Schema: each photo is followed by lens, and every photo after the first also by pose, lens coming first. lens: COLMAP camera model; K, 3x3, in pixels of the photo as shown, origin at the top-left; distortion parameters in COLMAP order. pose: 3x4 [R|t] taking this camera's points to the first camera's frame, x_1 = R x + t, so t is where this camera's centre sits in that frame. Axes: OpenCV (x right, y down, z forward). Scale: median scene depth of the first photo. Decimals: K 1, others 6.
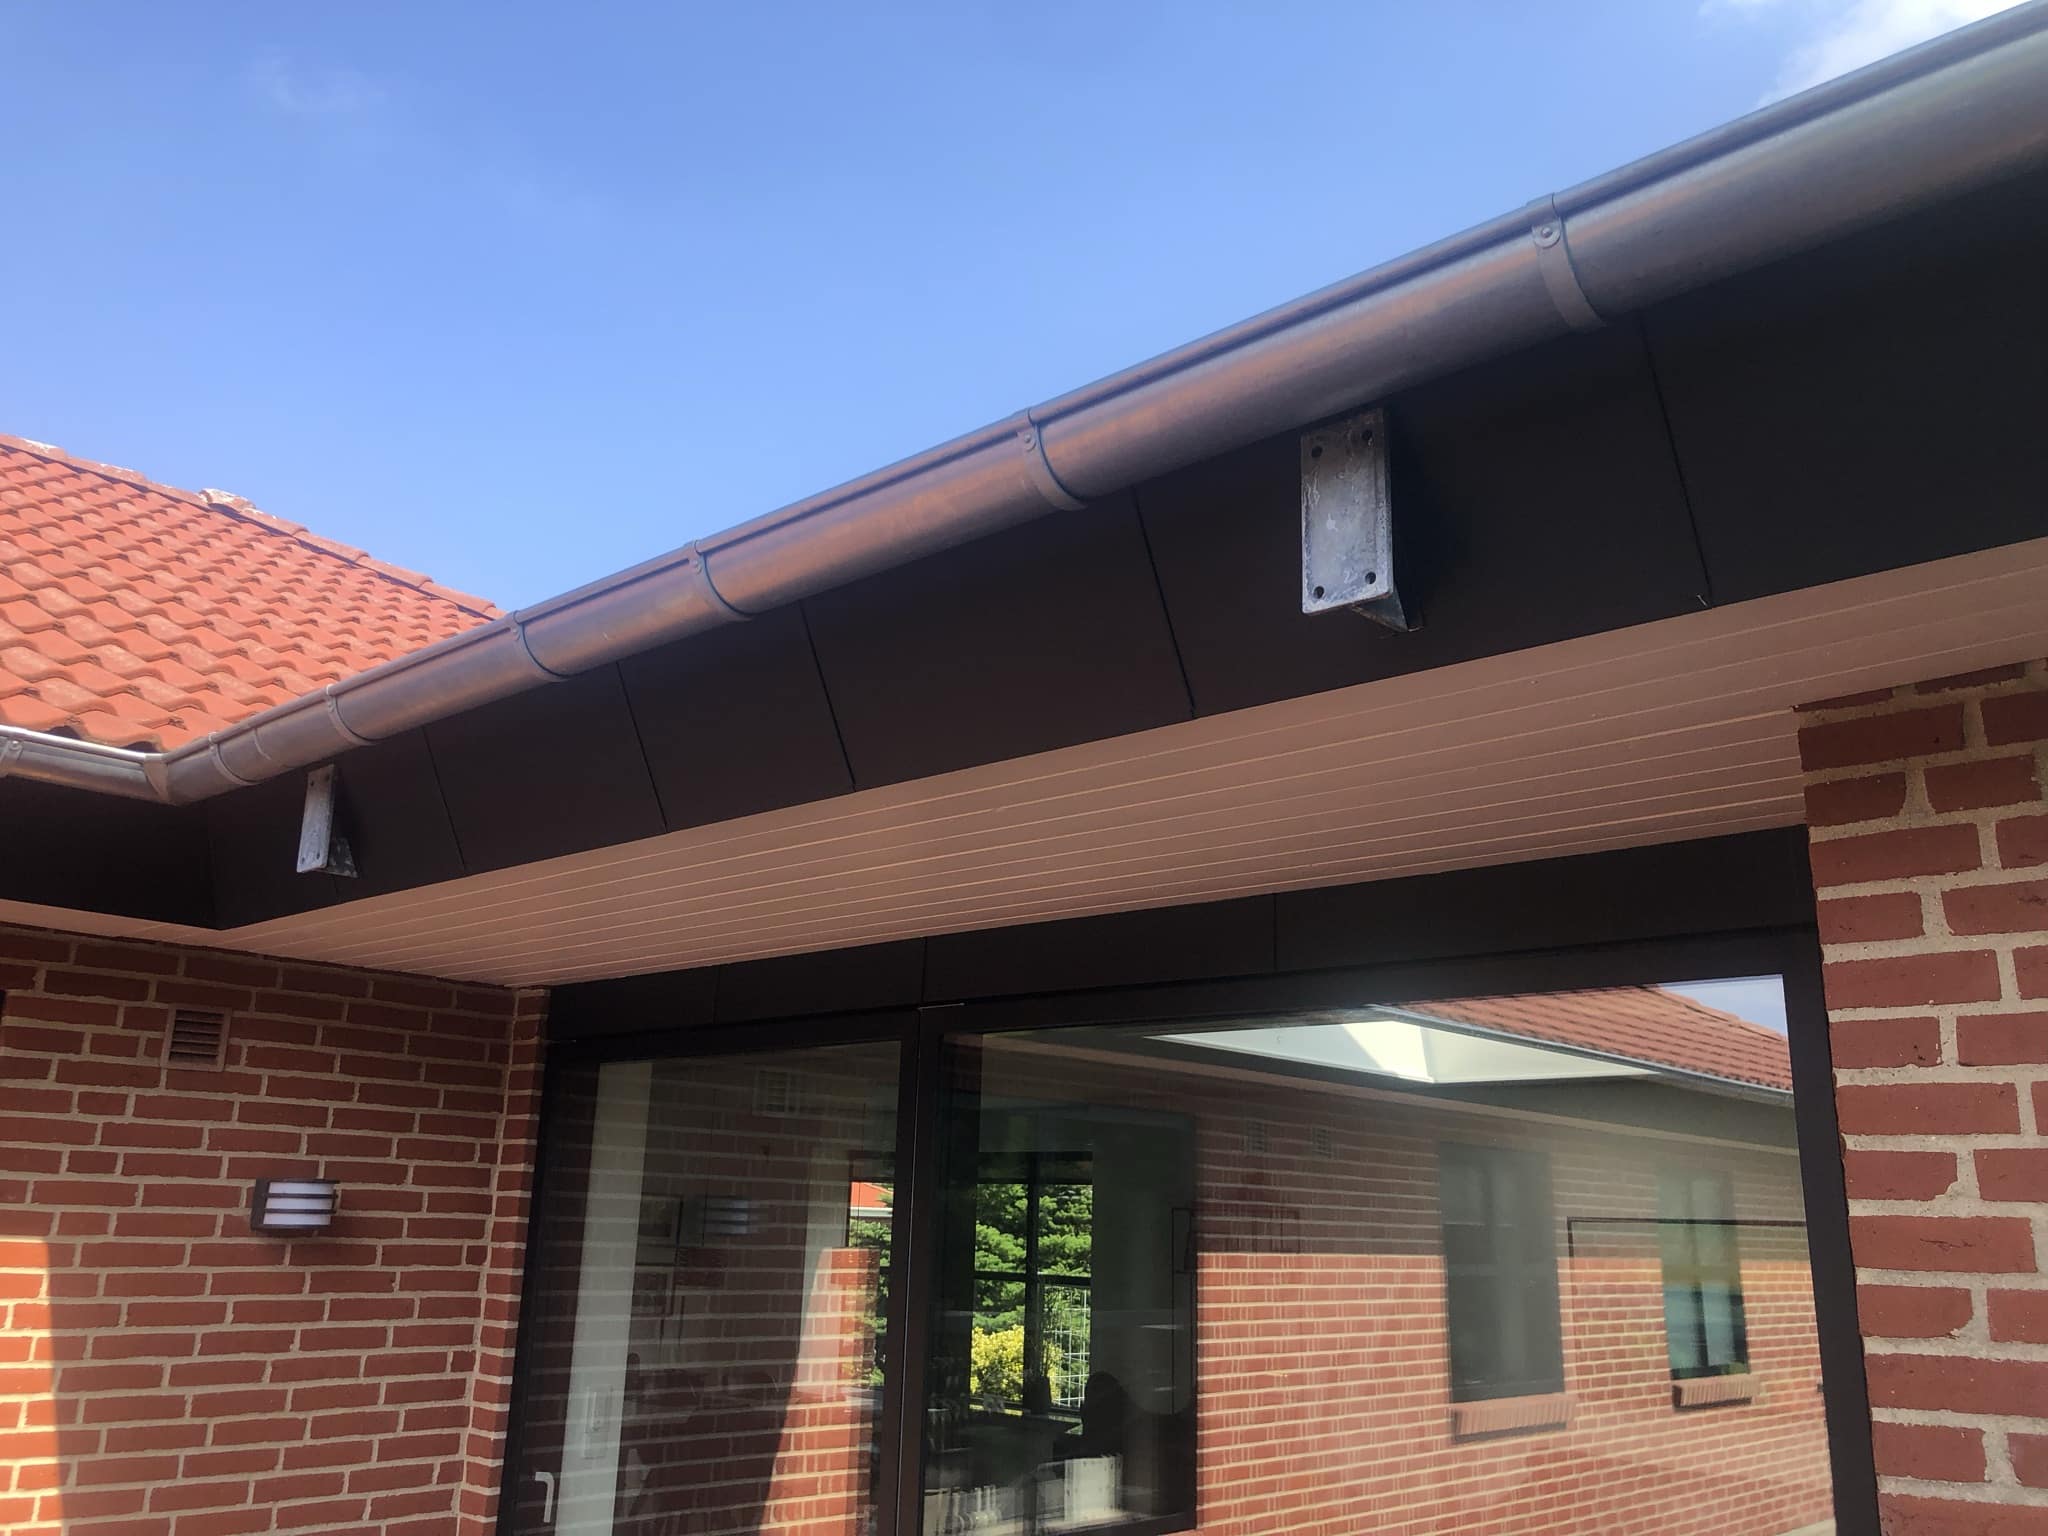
lens RADIAL K [[1752.3, 0, 1047.2], [0, 1752.3, 776.7], [0, 0, 1]] dist [0.059712, -0.051571]
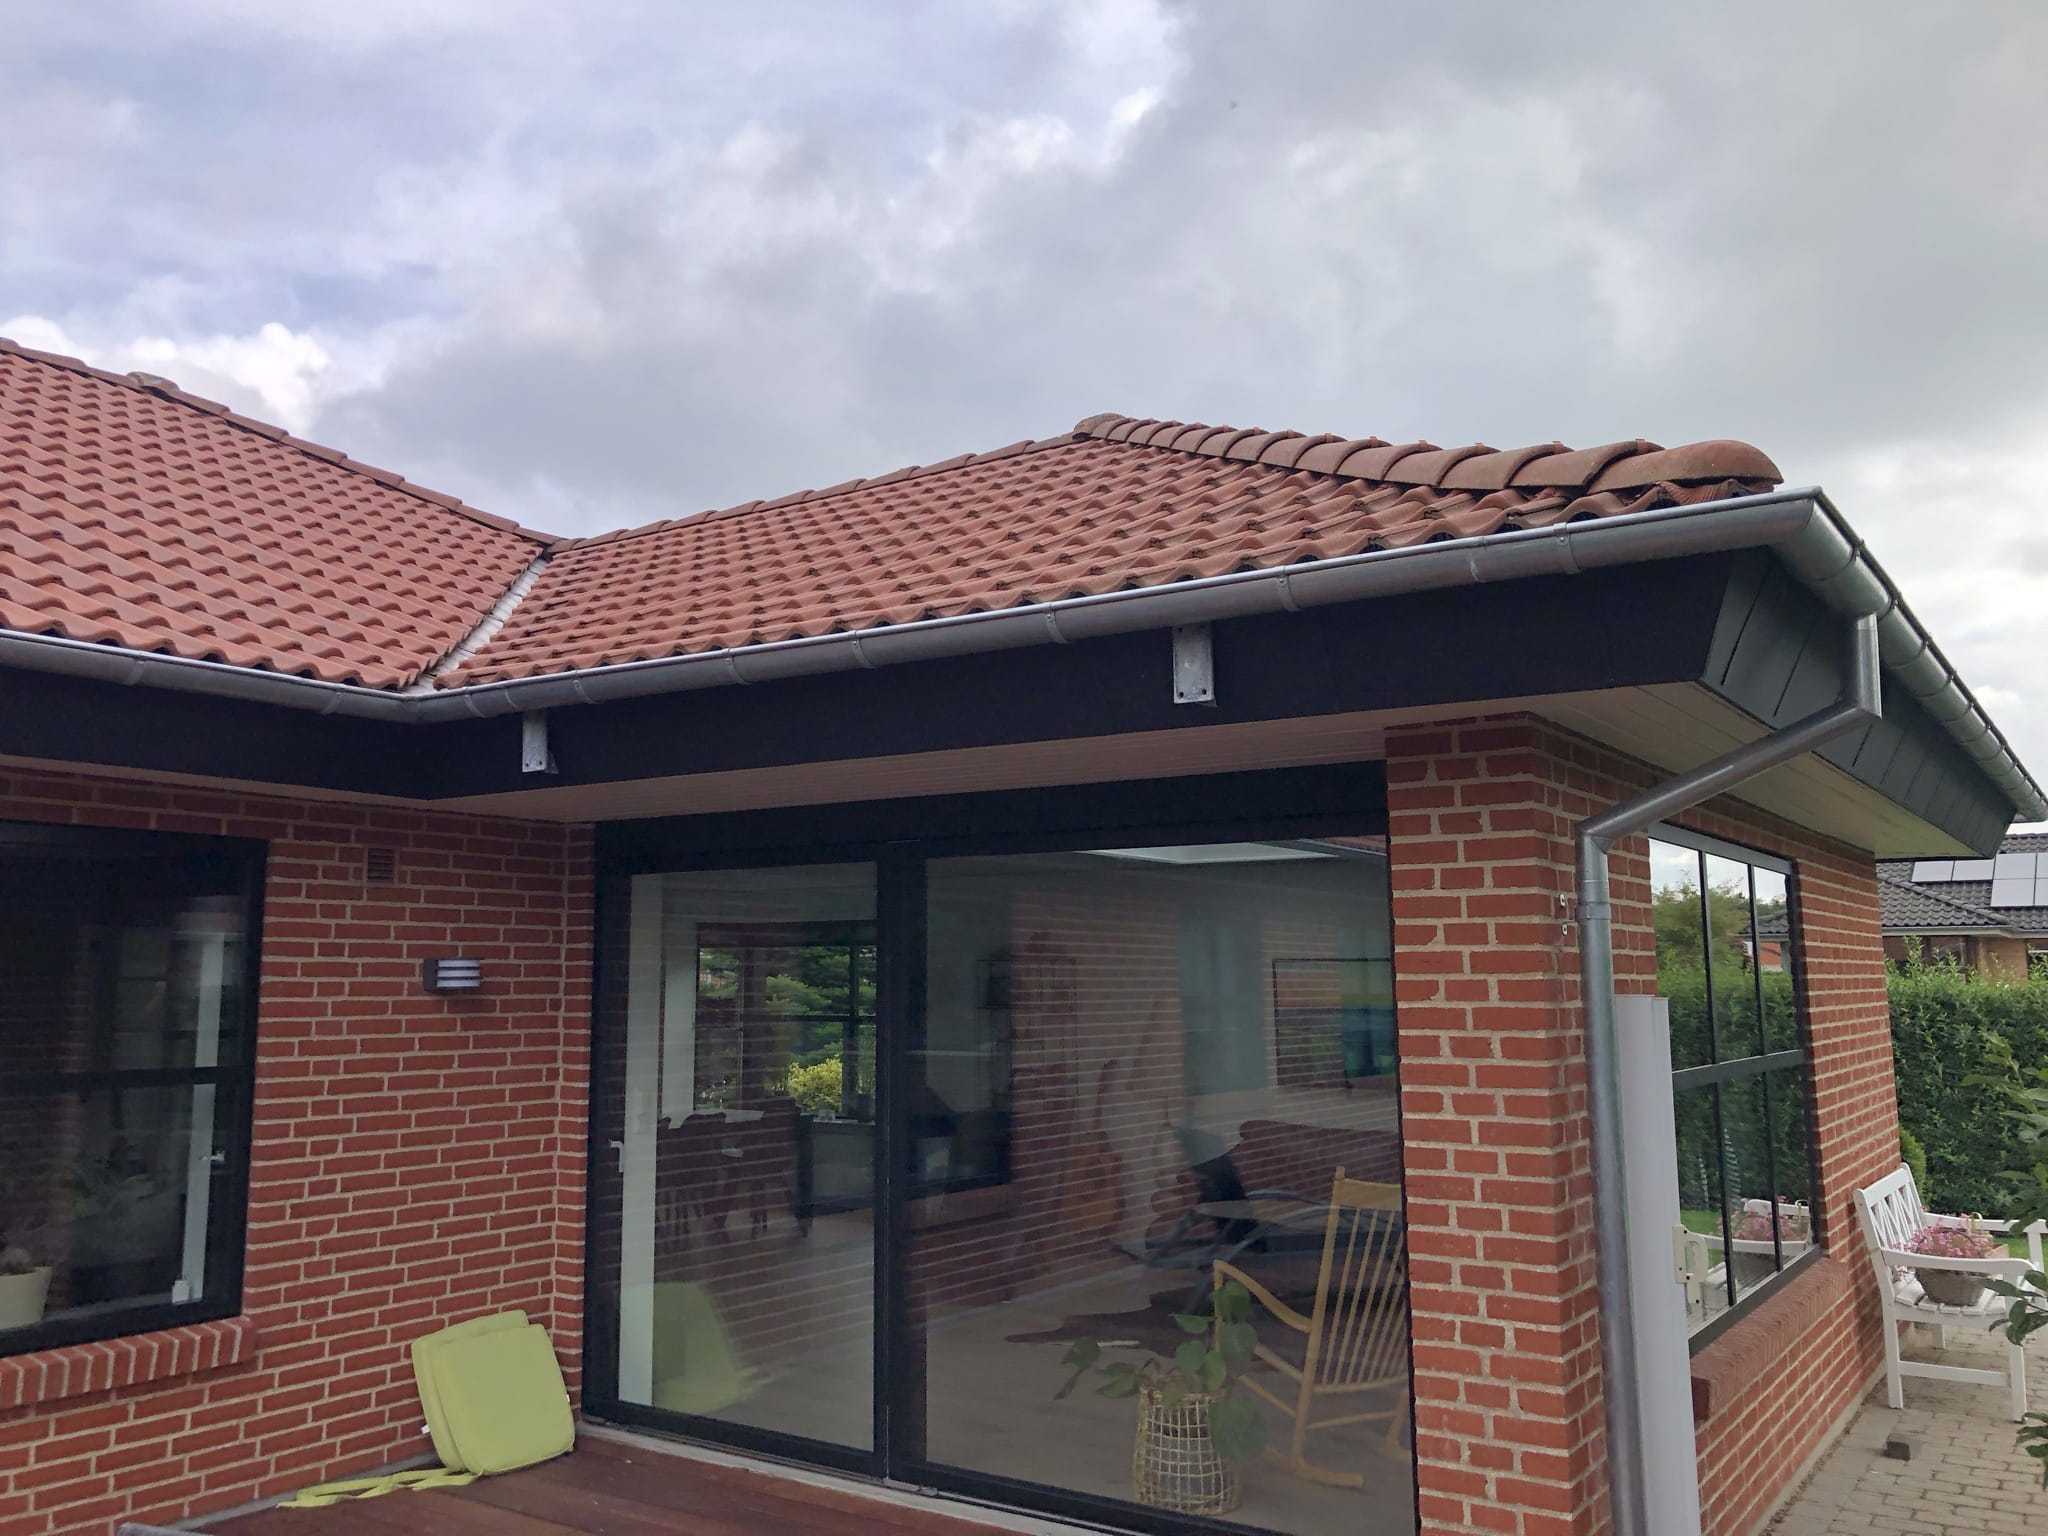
lens RADIAL K [[1752.3, 0, 1005.7], [0, 1752.3, 779.9], [0, 0, 1]] dist [0.059712, -0.051571]
pose [[0.991284, -0.015738, 0.130797, -0.151906], [-0.002245, 0.990677, 0.136216, -0.124548], [-0.131722, -0.135322, 0.982007, -0.501448]]
